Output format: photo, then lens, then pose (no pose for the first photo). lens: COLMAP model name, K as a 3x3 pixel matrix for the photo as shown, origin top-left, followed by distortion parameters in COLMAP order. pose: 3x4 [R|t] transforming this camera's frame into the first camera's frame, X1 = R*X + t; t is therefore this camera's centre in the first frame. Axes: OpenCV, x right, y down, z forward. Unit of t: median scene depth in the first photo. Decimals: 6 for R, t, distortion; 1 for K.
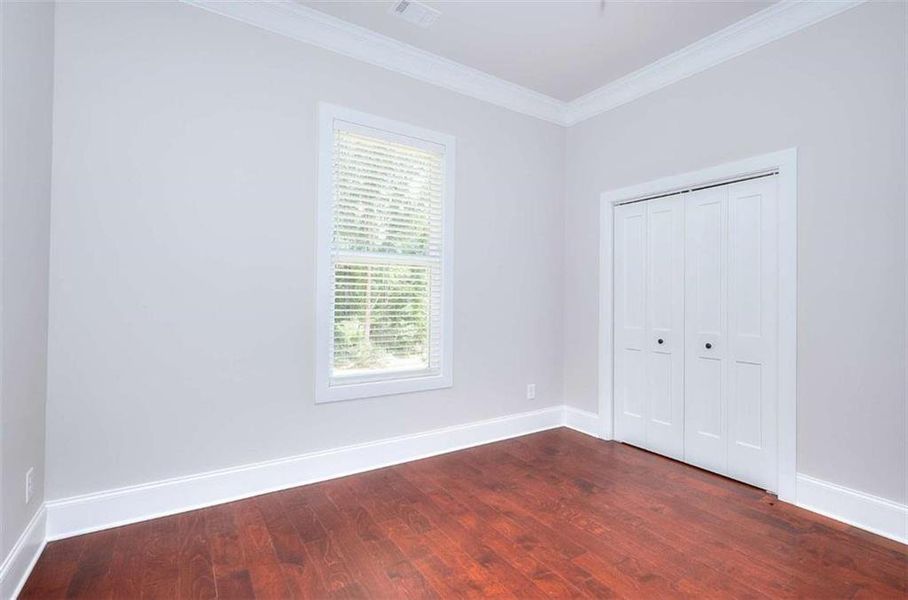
lens RADIAL K [[425.2, 0, 454.8], [0, 425.2, 295.6], [0, 0, 1]] dist [-0.003793, -0.000451]
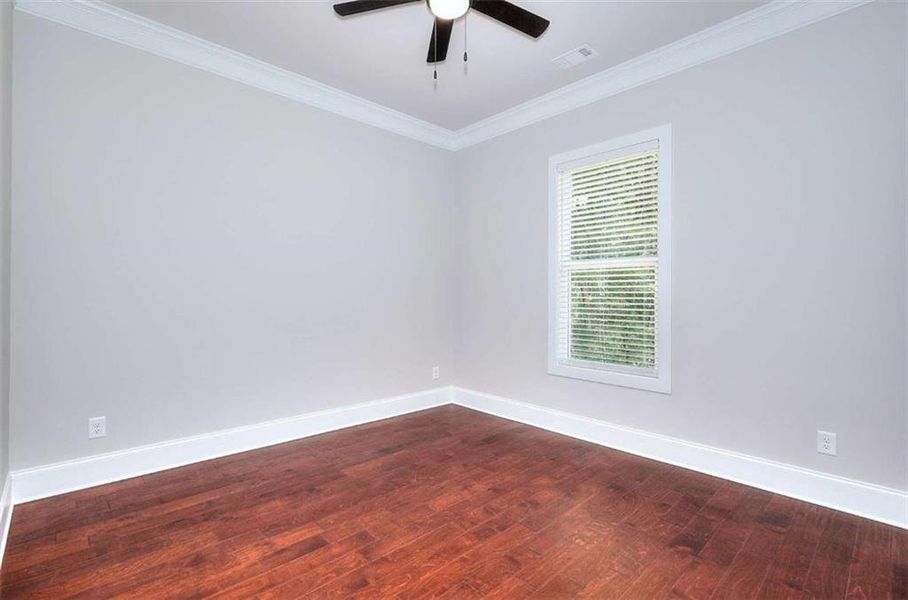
lens RADIAL K [[425.2, 0, 454.8], [0, 425.2, 295.6], [0, 0, 1]] dist [-0.003793, -0.000451]
pose [[0.166238, -0.011523, -0.986018, 0.965025], [-0.001770, 0.999927, -0.011984, 0.013848], [0.986084, 0.003738, 0.166205, 0.444328]]
